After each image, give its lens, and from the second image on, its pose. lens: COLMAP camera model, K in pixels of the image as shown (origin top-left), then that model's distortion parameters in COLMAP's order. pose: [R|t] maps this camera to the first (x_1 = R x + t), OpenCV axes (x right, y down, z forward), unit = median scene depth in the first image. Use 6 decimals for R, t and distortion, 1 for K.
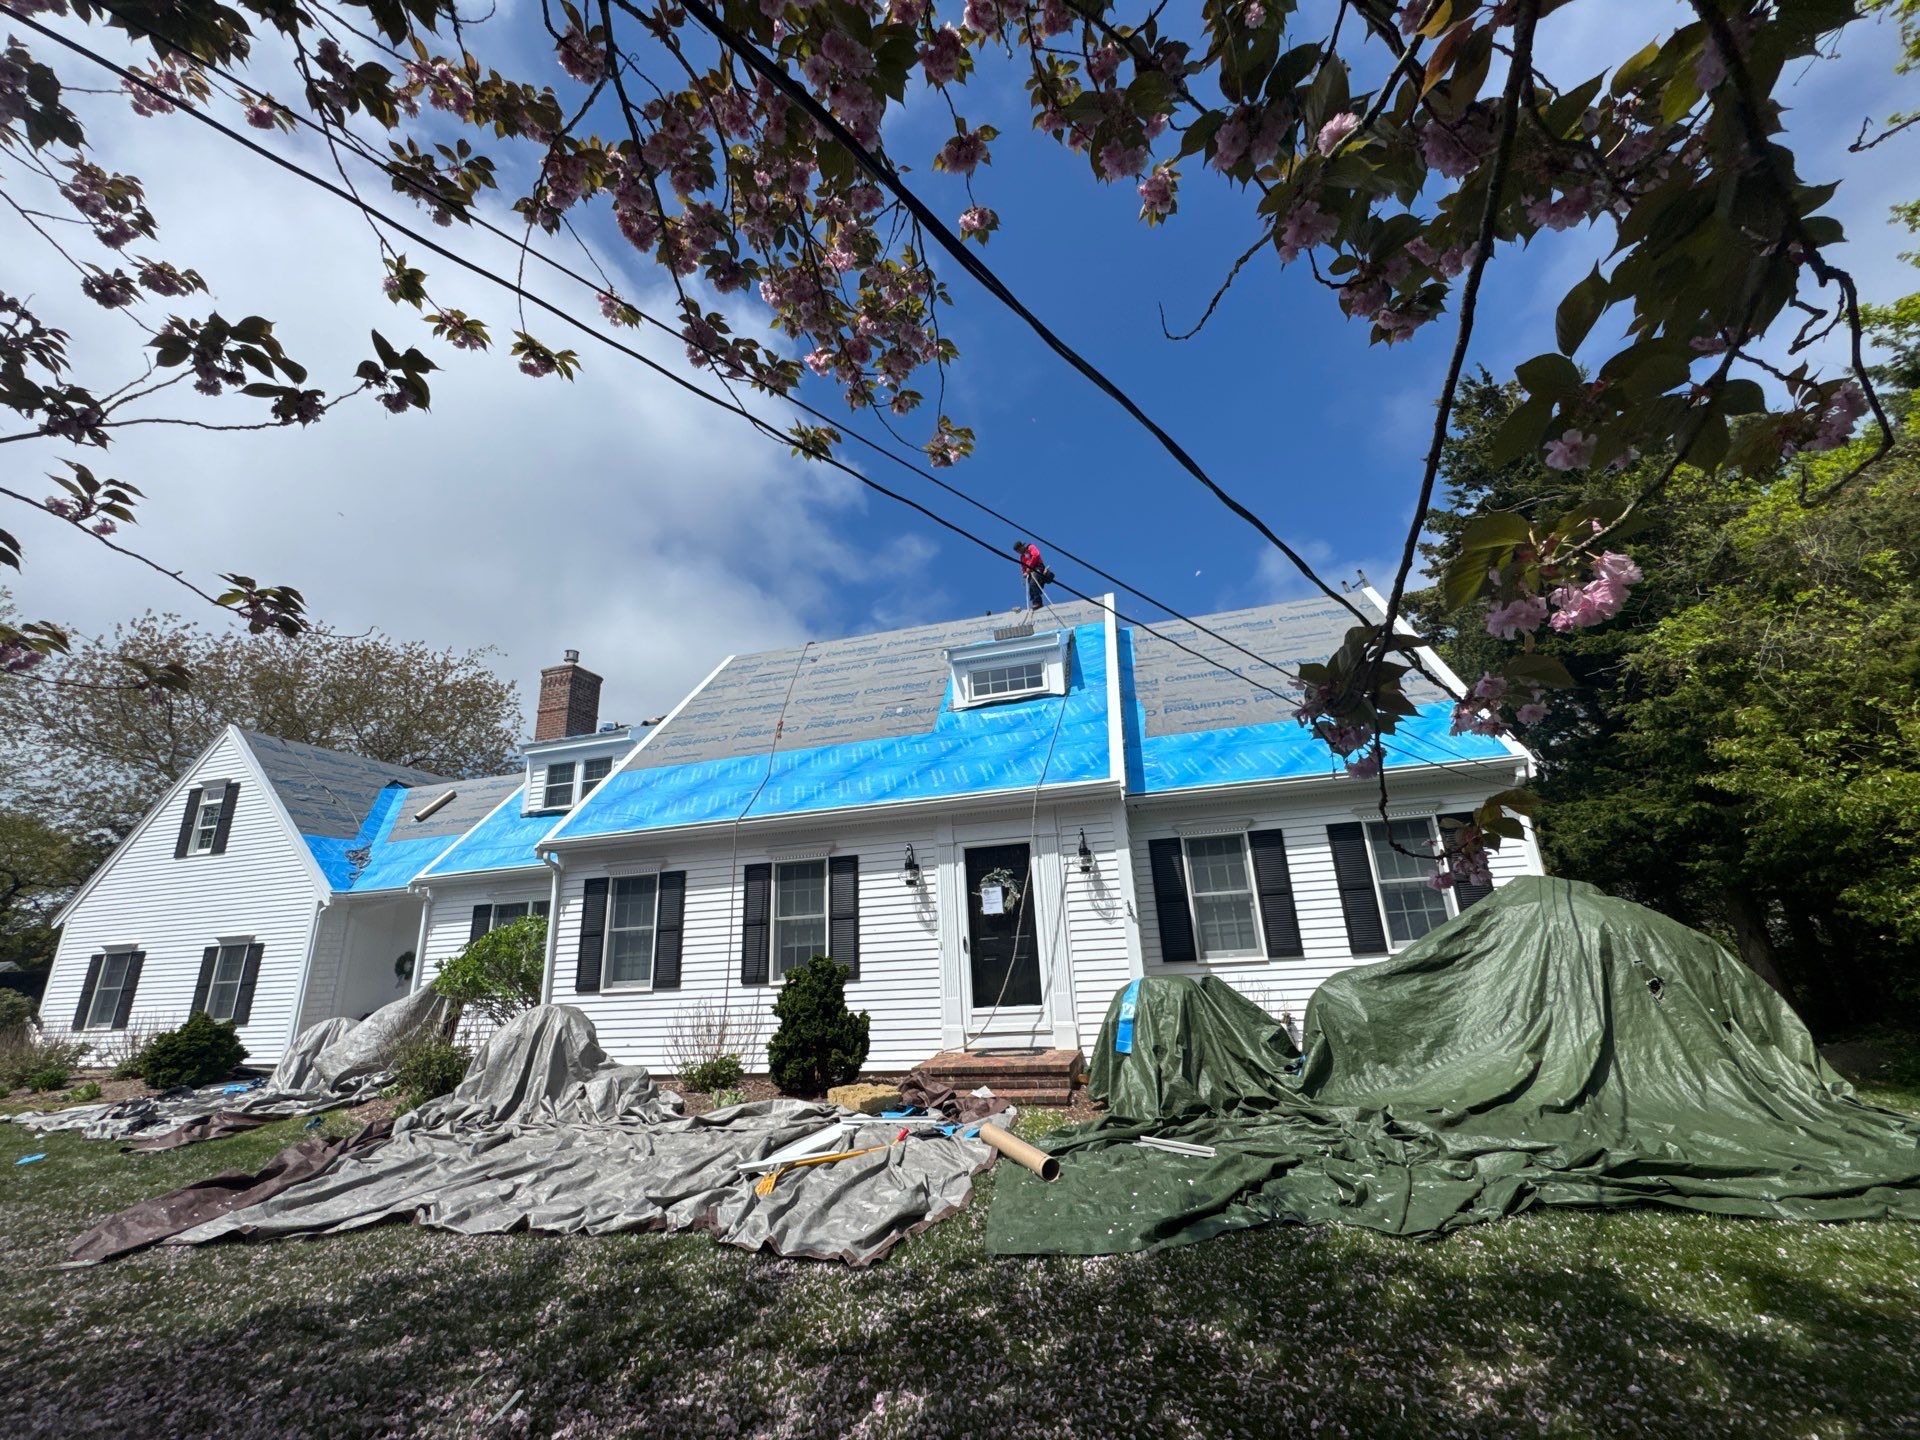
lens RADIAL K [[776.1, 0, 949.4], [0, 776.1, 698.9], [0, 0, 1]] dist [-0.005681, -0.000329]
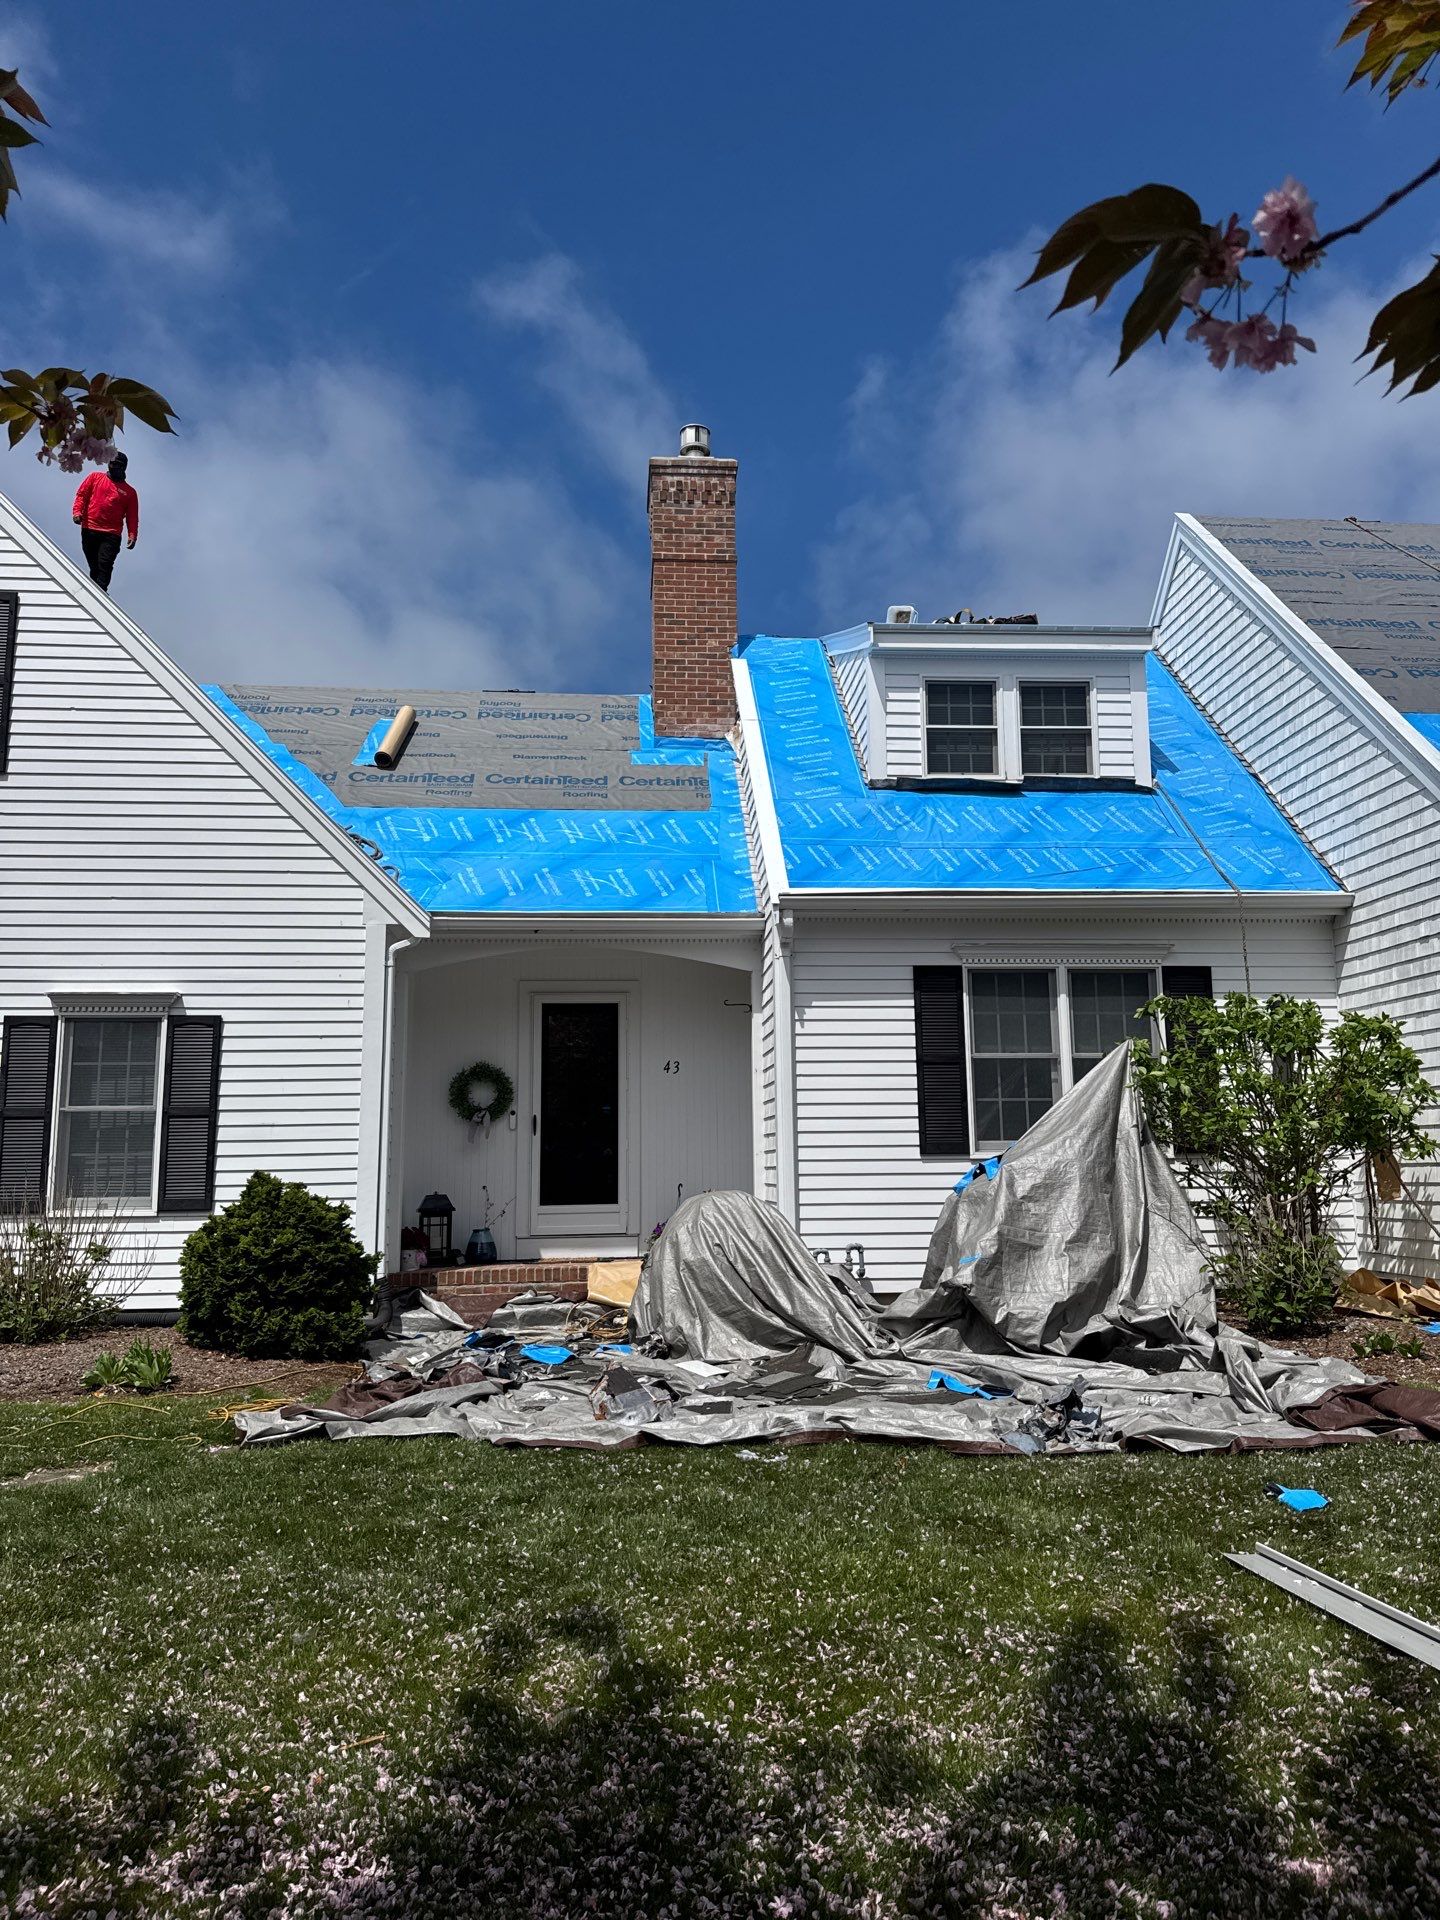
lens RADIAL K [[1328.6, 0, 744.2], [0, 1328.6, 965.7], [0, 0, 1]] dist [0.061807, -0.056894]
pose [[0.935852, 0.081447, 0.342852, -1.396519], [-0.143079, 0.976942, 0.158472, 0.224410], [-0.322039, -0.197361, 0.925926, 0.436371]]
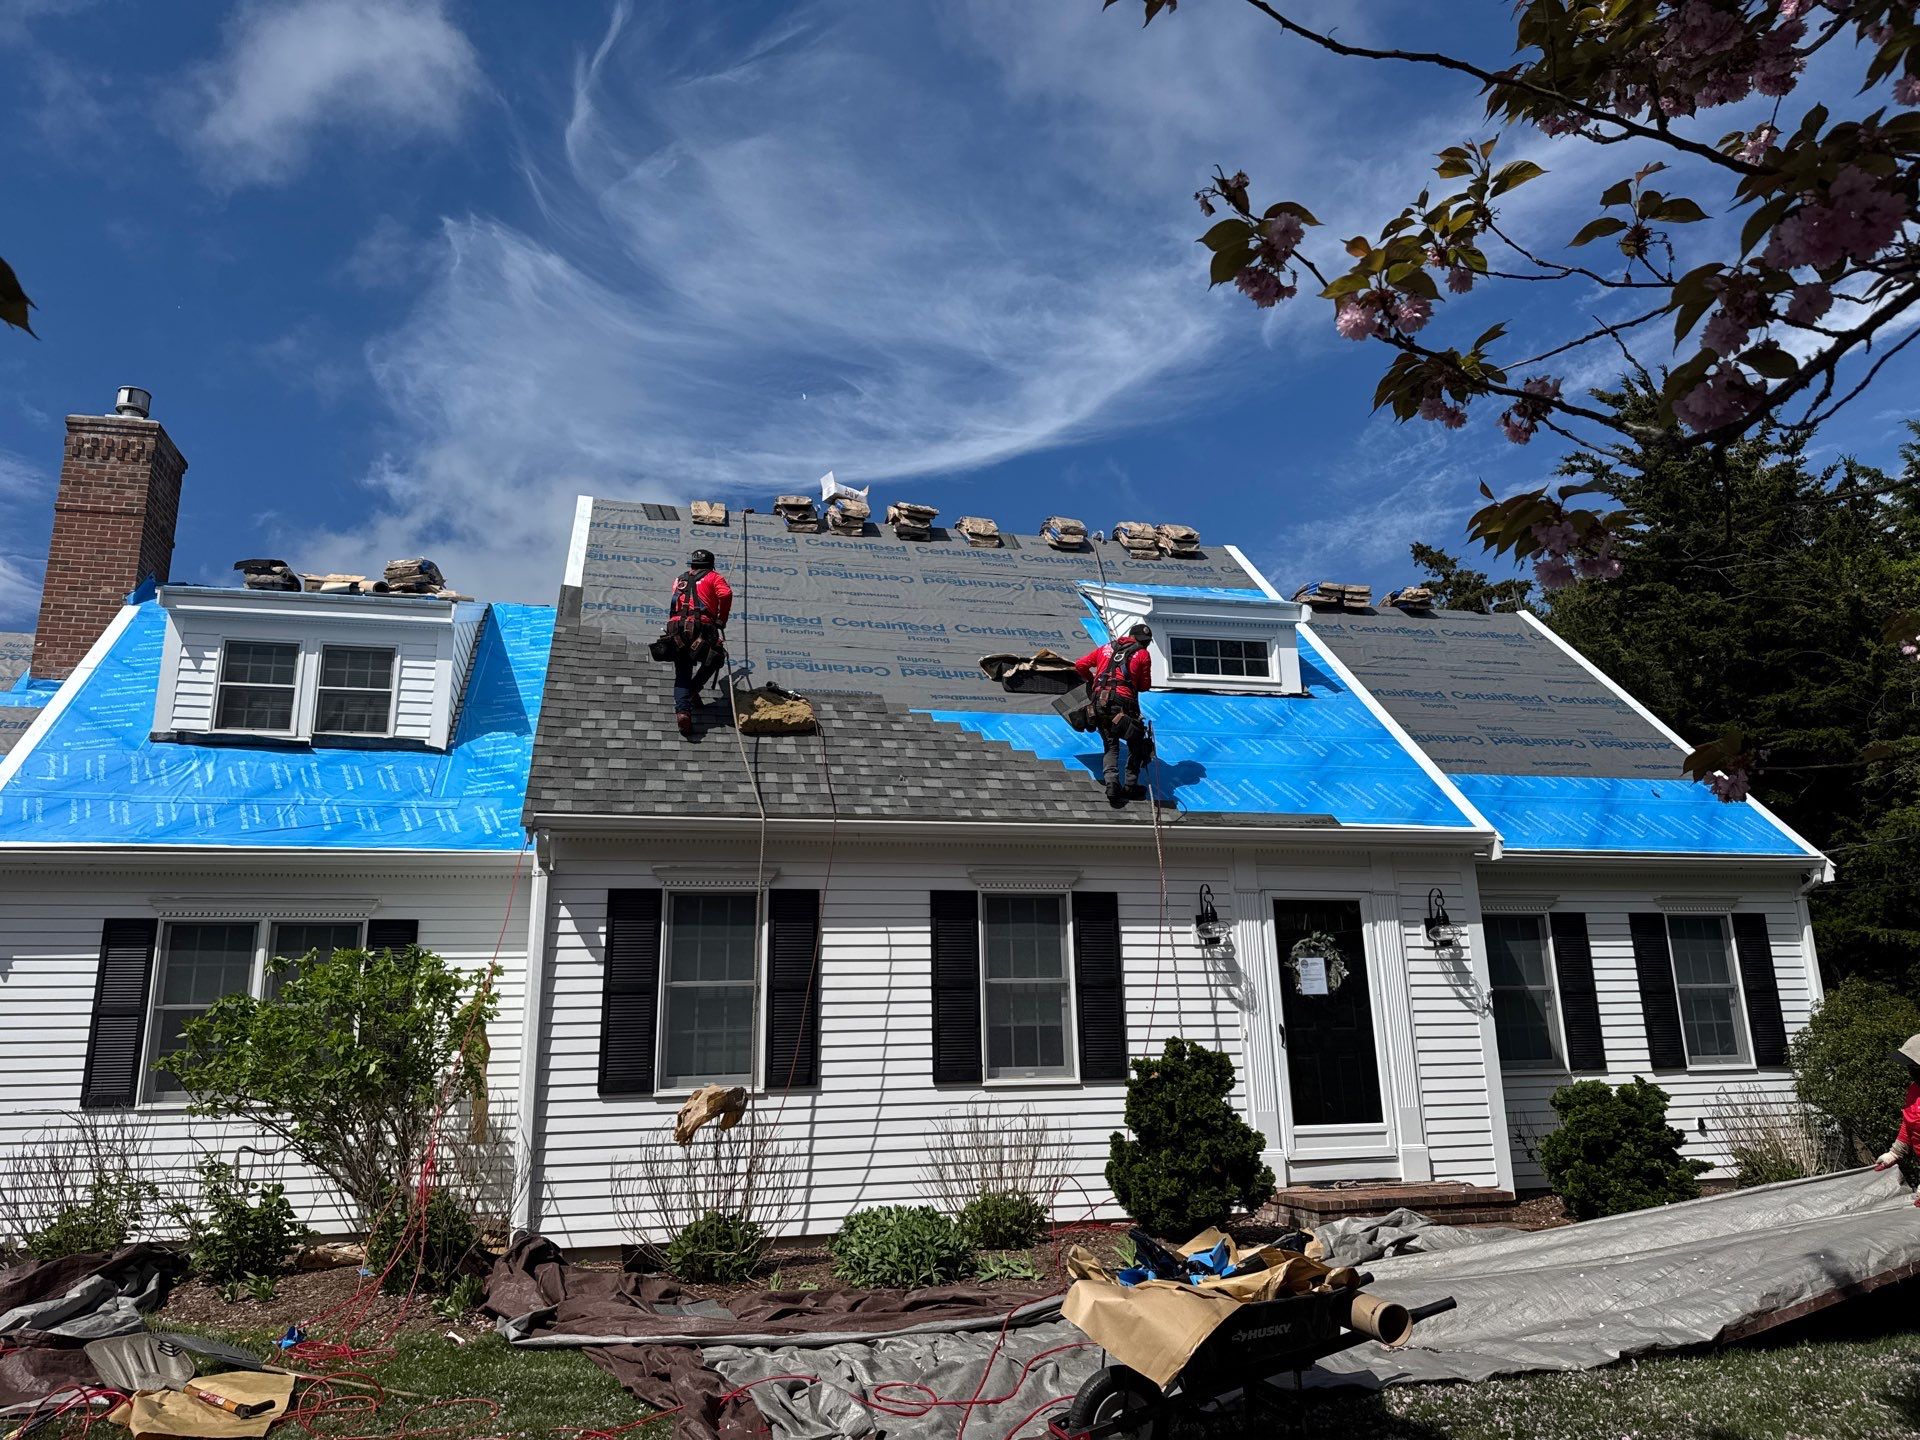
lens RADIAL K [[1328.6, 0, 963.2], [0, 1328.6, 711.9], [0, 0, 1]] dist [0.061807, -0.056894]
pose [[0.872770, 0.155256, 0.462784, -0.795498], [-0.177750, 0.984063, 0.005084, 0.069750], [-0.454619, -0.086697, 0.886457, 0.078862]]
